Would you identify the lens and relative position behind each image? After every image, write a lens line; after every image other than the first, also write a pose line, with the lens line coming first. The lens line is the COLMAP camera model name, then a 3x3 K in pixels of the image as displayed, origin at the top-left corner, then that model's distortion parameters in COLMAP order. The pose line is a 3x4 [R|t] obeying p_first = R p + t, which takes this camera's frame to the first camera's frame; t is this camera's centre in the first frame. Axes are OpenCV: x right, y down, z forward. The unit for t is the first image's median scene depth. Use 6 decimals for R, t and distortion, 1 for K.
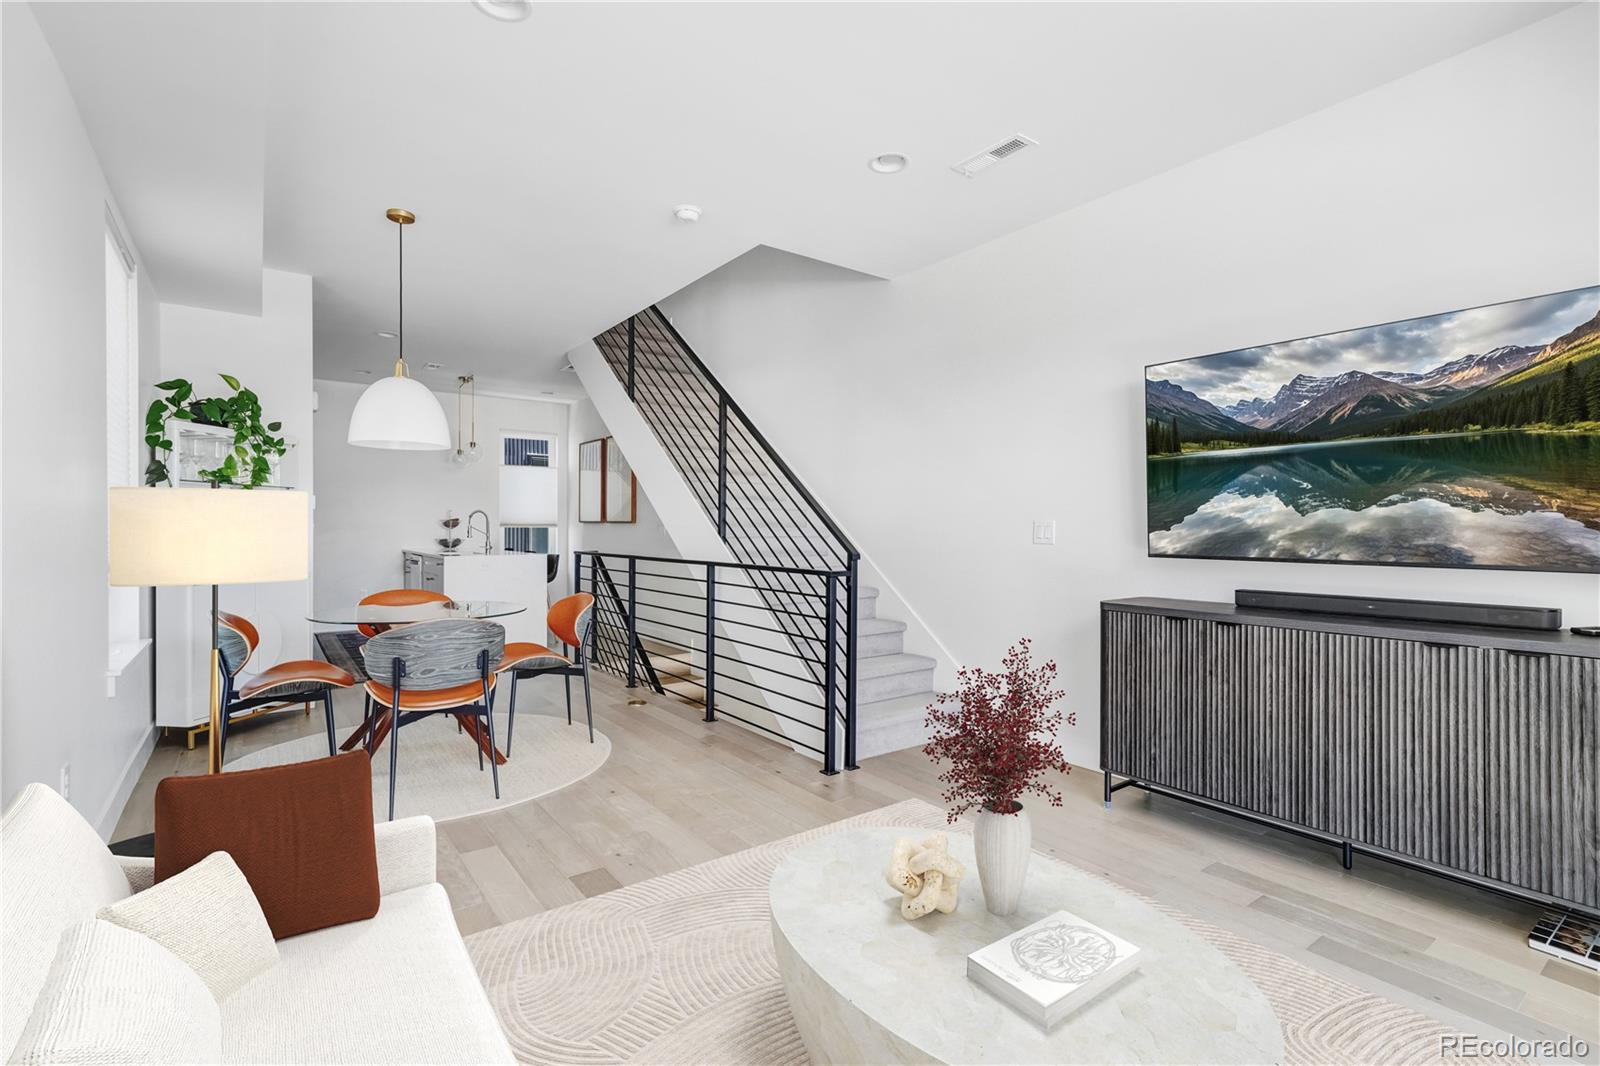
lens RADIAL K [[740.7, 0, 819.1], [0, 740.7, 518.3], [0, 0, 1]] dist [-0.000694, 0.000055]
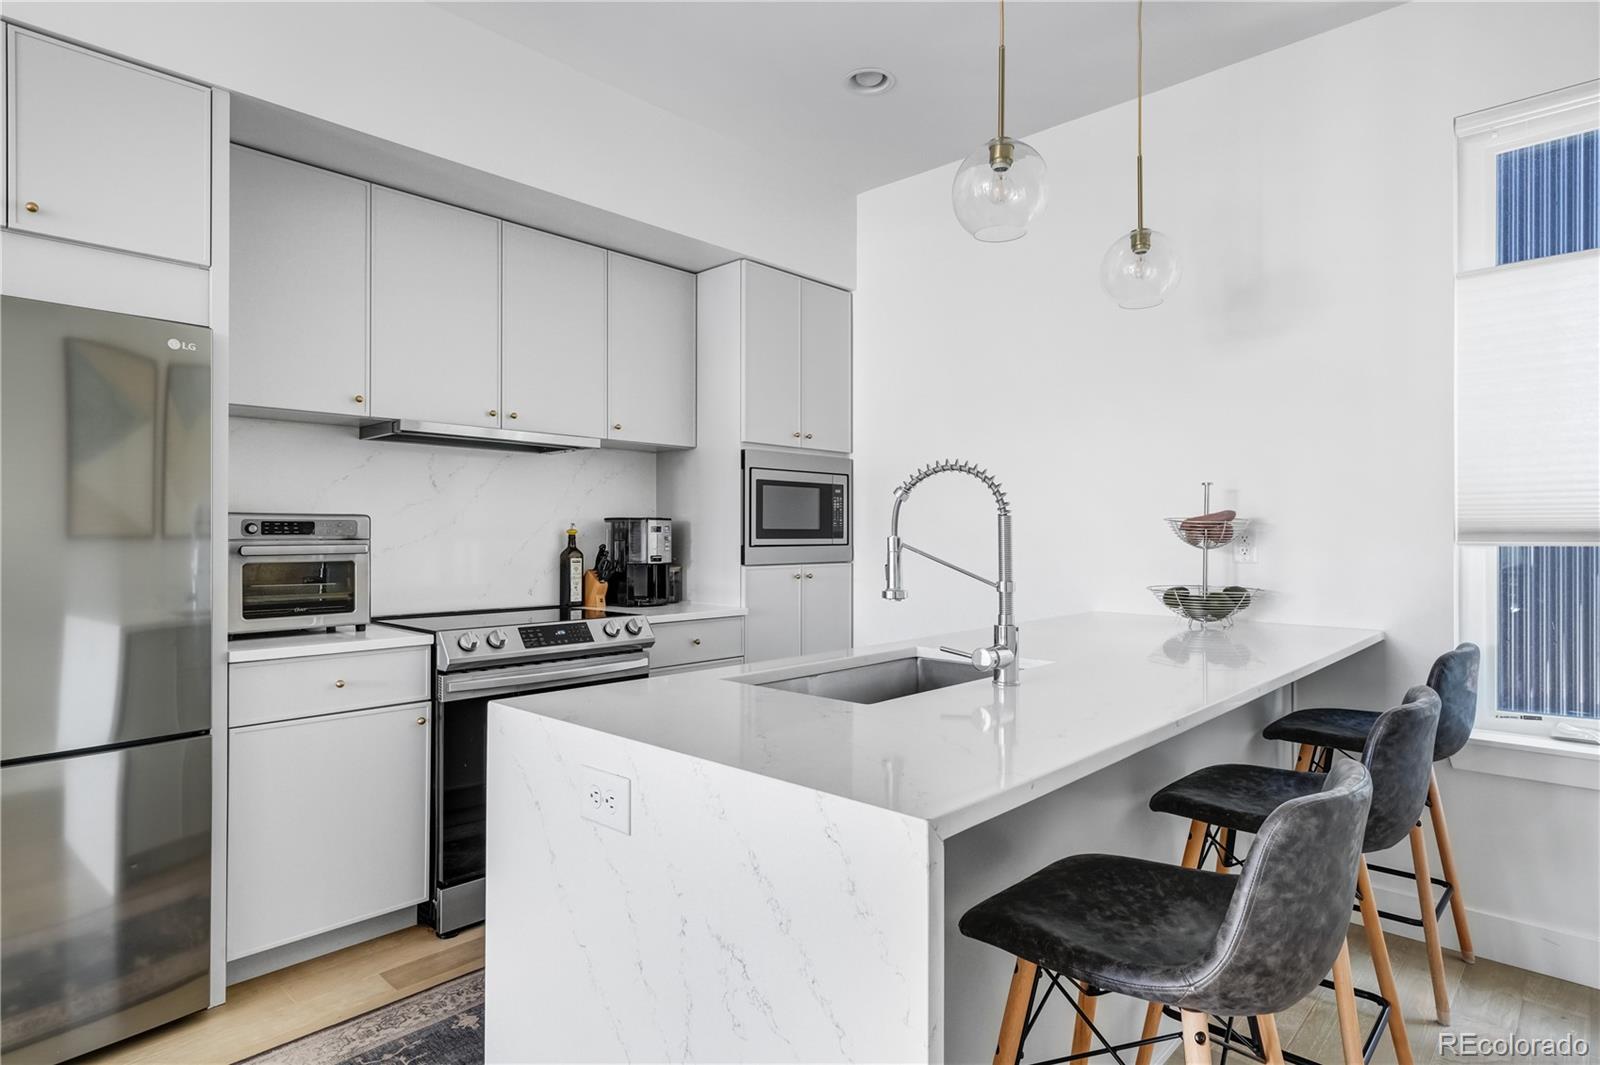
lens RADIAL K [[842.0, 0, 812.7], [0, 842.0, 535.2], [0, 0, 1]] dist [0.009429, 0.001493]
pose [[0.155985, -0.005464, -0.987744, -0.431059], [0.012941, 0.999910, -0.003488, 0.015783], [0.987675, -0.012238, 0.156041, 1.627157]]
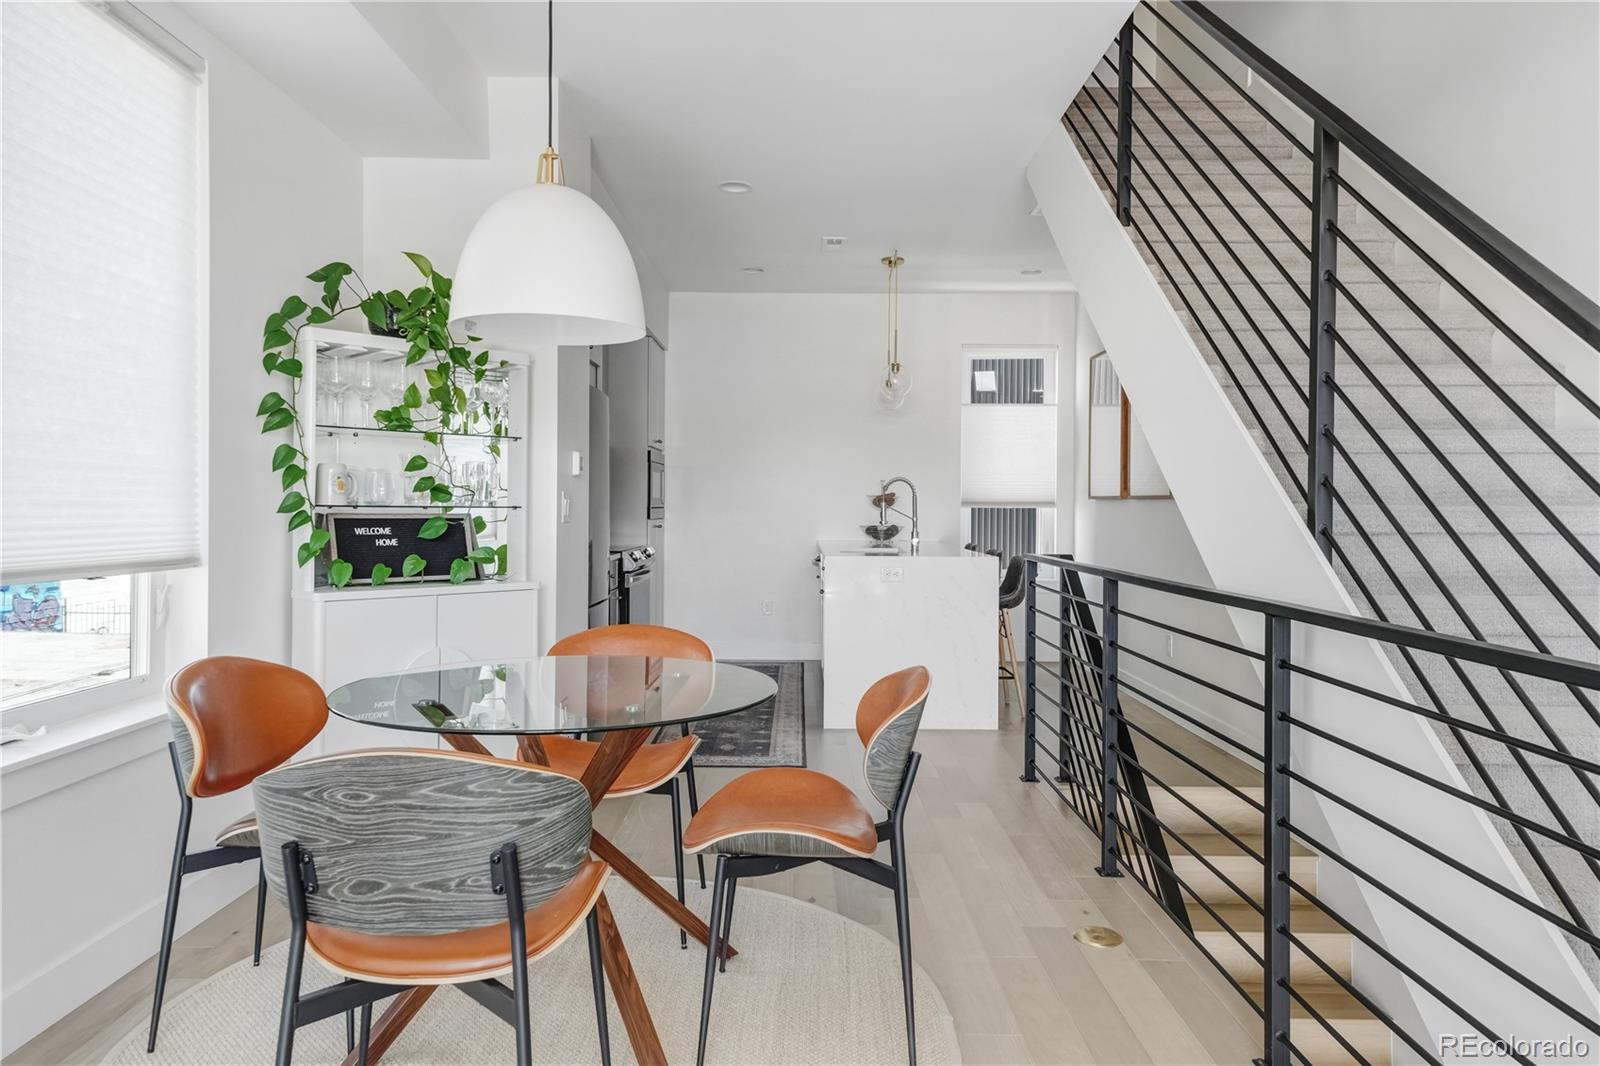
lens RADIAL K [[1058.2, 0, 786.1], [0, 1058.2, 508.2], [0, 0, 1]] dist [0.037446, 0.001821]
pose [[0.787243, 0.001137, -0.616642, -0.021841], [0.005729, 0.999942, 0.009158, 0.008859], [0.616616, -0.010742, 0.787191, 0.493557]]
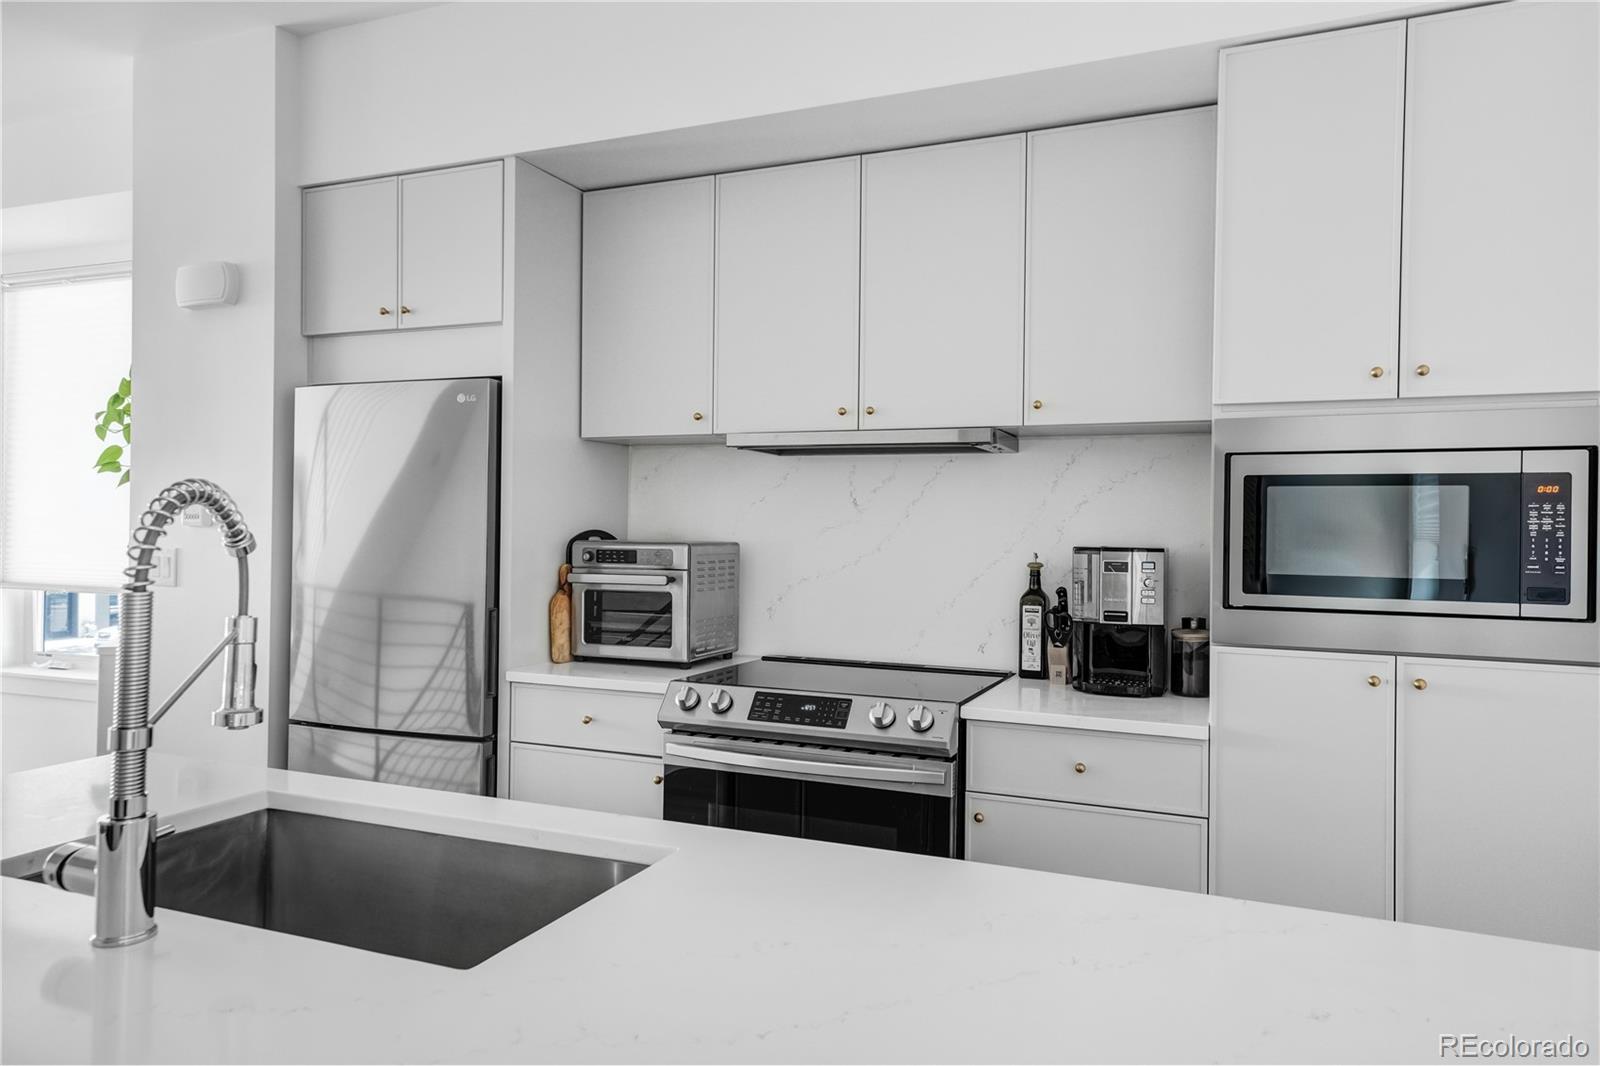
lens RADIAL K [[1046.6, 0, 797.4], [0, 1046.6, 530.1], [0, 0, 1]] dist [0.027989, -0.000041]
pose [[-0.865619, -0.018804, -0.500351, -0.795710], [-0.013692, 0.999810, -0.013887, -0.005051], [0.500517, -0.005171, -0.865712, 2.035139]]
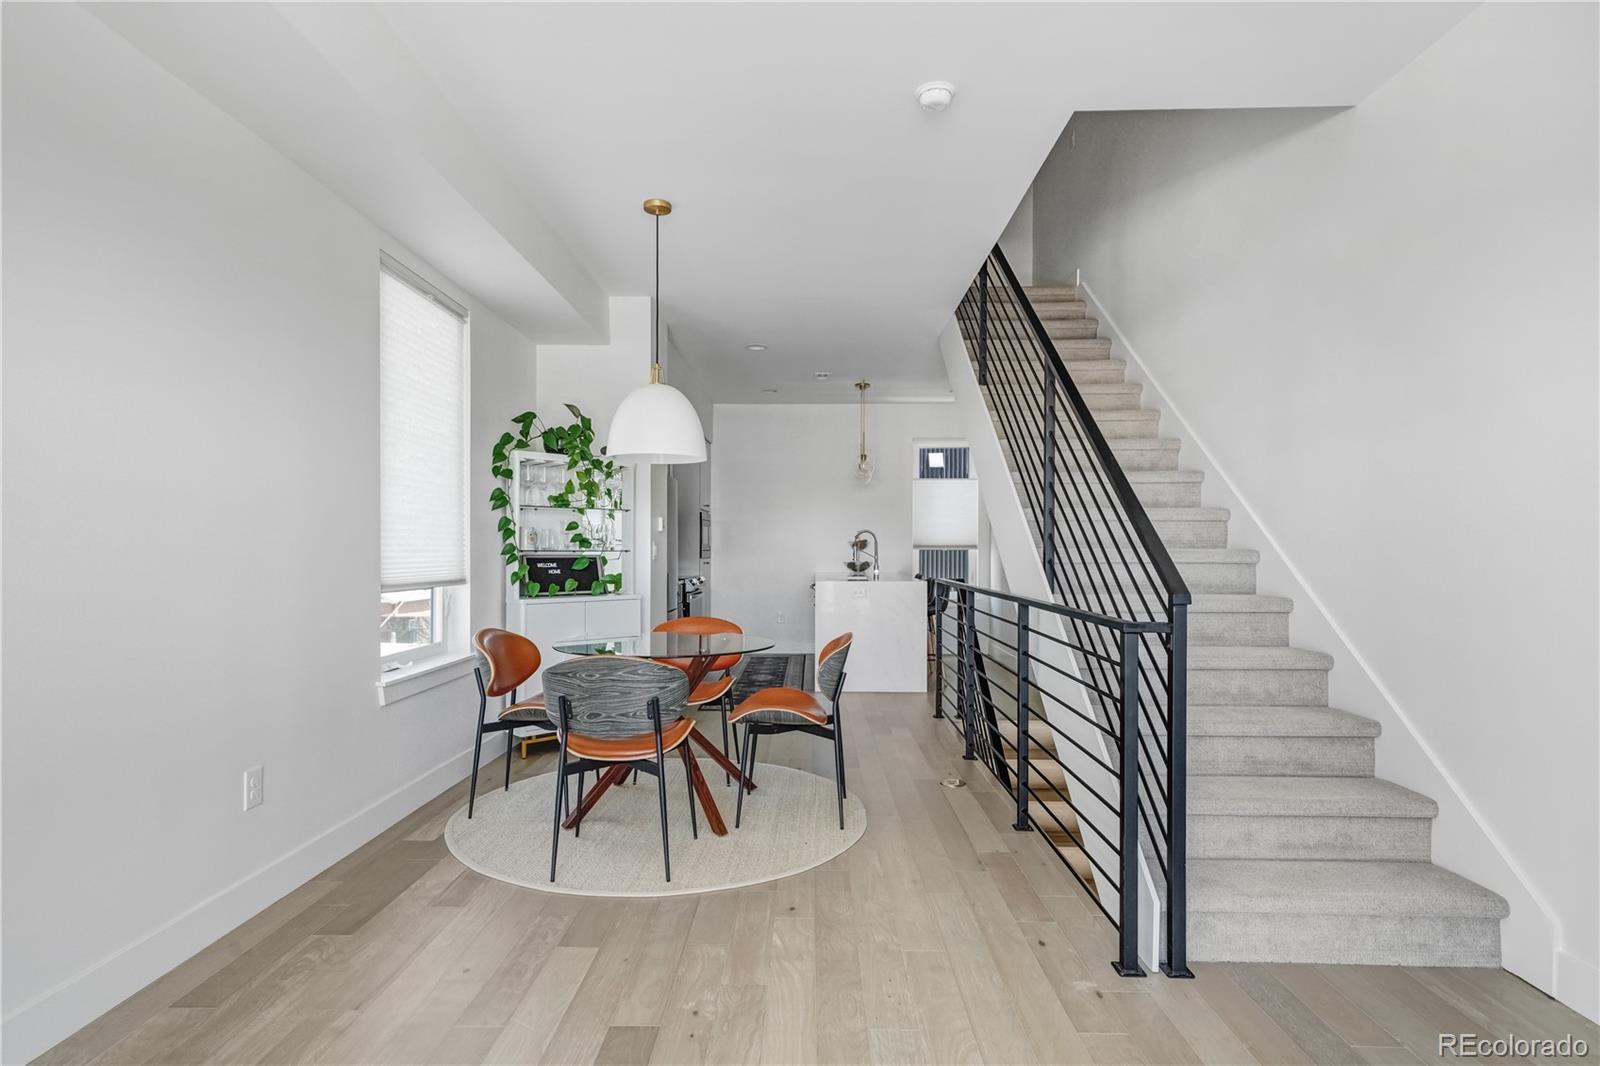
lens RADIAL K [[842.0, 0, 790.1], [0, 842.0, 541.3], [0, 0, 1]] dist [0.009429, 0.001493]
pose [[0.778347, -0.008386, -0.627778, 0.186737], [0.009844, 0.999951, -0.001153, 0.004581], [0.627757, -0.005283, 0.778391, 0.264130]]
